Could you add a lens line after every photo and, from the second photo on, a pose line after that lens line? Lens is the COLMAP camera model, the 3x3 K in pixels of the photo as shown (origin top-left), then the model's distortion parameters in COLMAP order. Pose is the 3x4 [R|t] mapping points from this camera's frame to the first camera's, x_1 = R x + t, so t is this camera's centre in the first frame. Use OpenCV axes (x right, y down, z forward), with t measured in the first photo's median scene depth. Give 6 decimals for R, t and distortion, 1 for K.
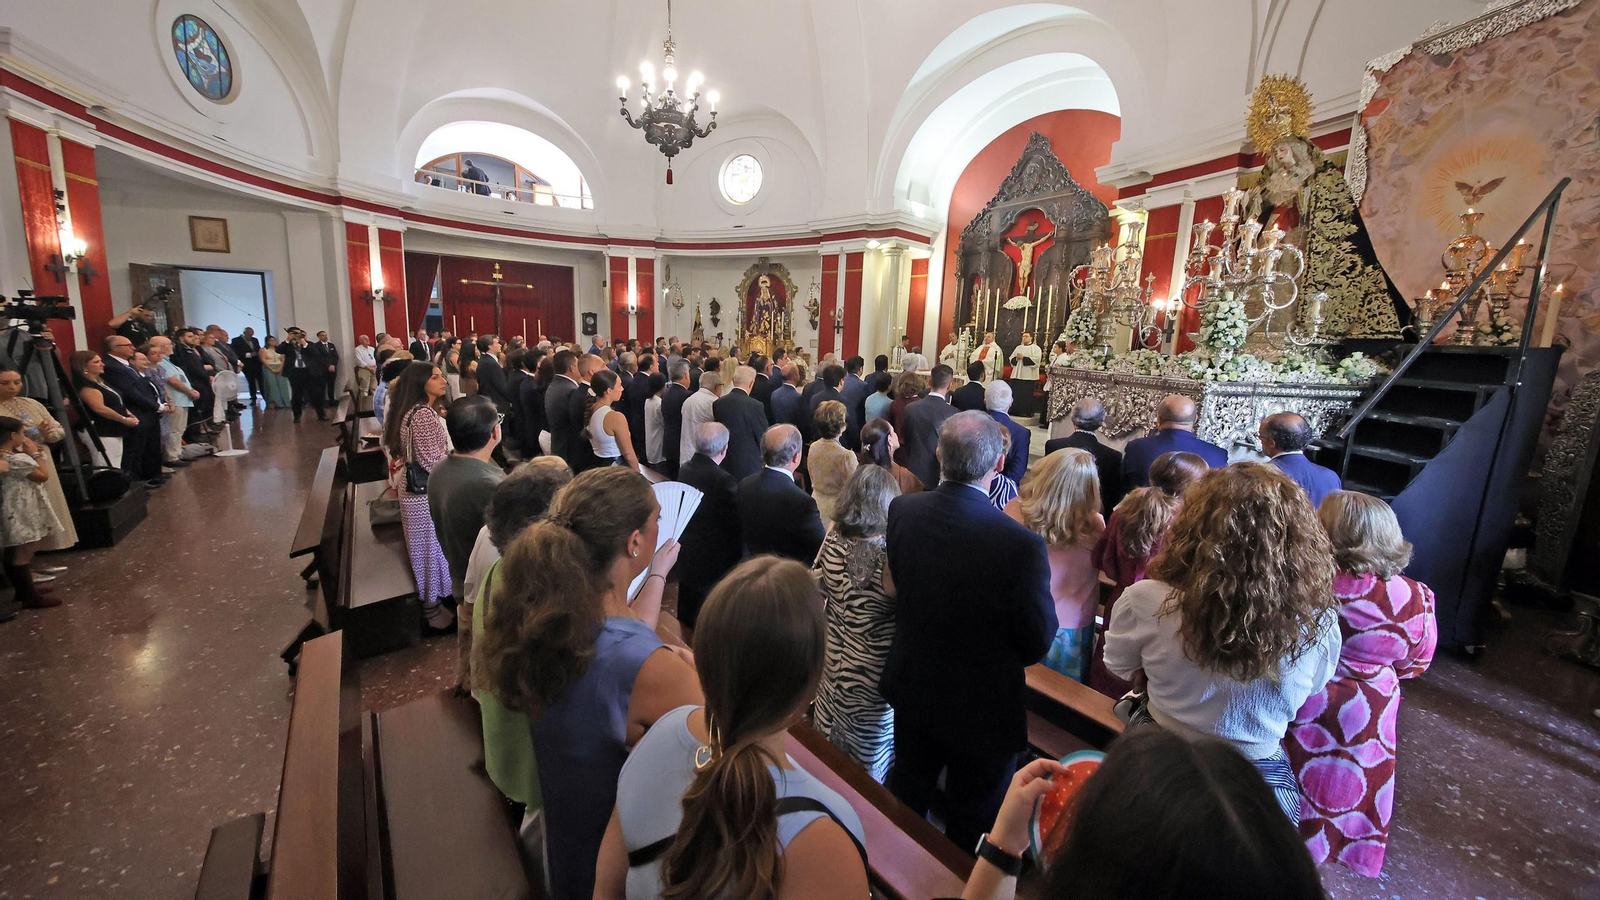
lens RADIAL K [[594.0, 0, 853.7], [0, 594.0, 449.9], [0, 0, 1]] dist [-0.008281, -0.004702]
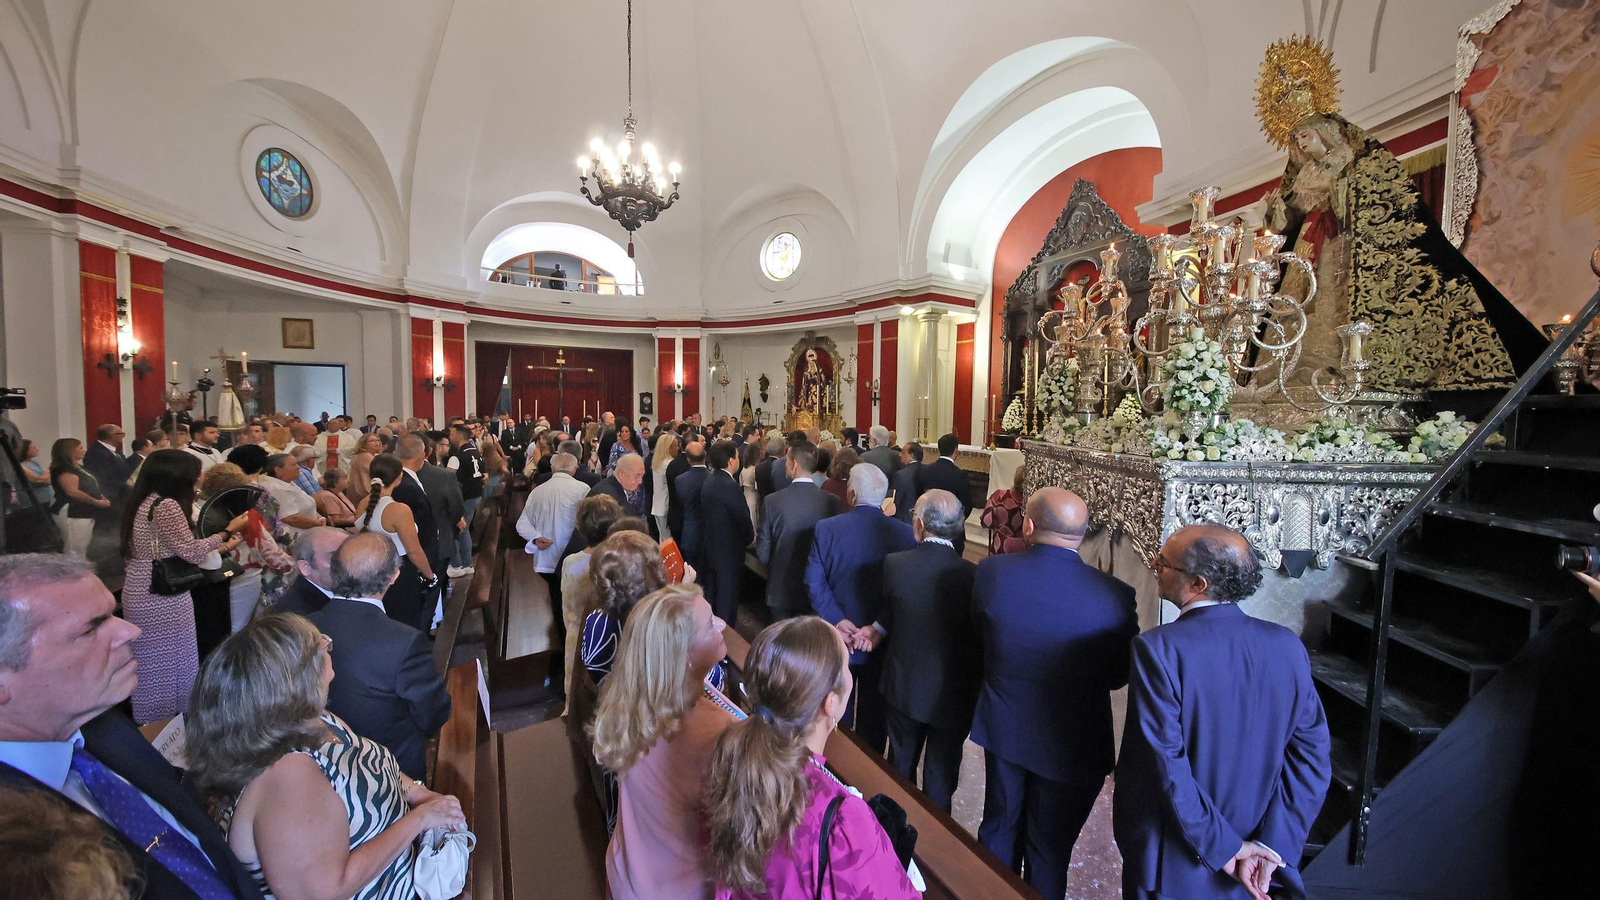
lens RADIAL K [[603.2, 0, 841.1], [0, 603.2, 448.9], [0, 0, 1]] dist [-0.015506, -0.000409]
pose [[0.980509, -0.013873, -0.195986, 0.178411], [-0.010476, 0.992394, -0.122659, -0.021133], [0.196197, 0.122321, 0.972905, 0.132538]]
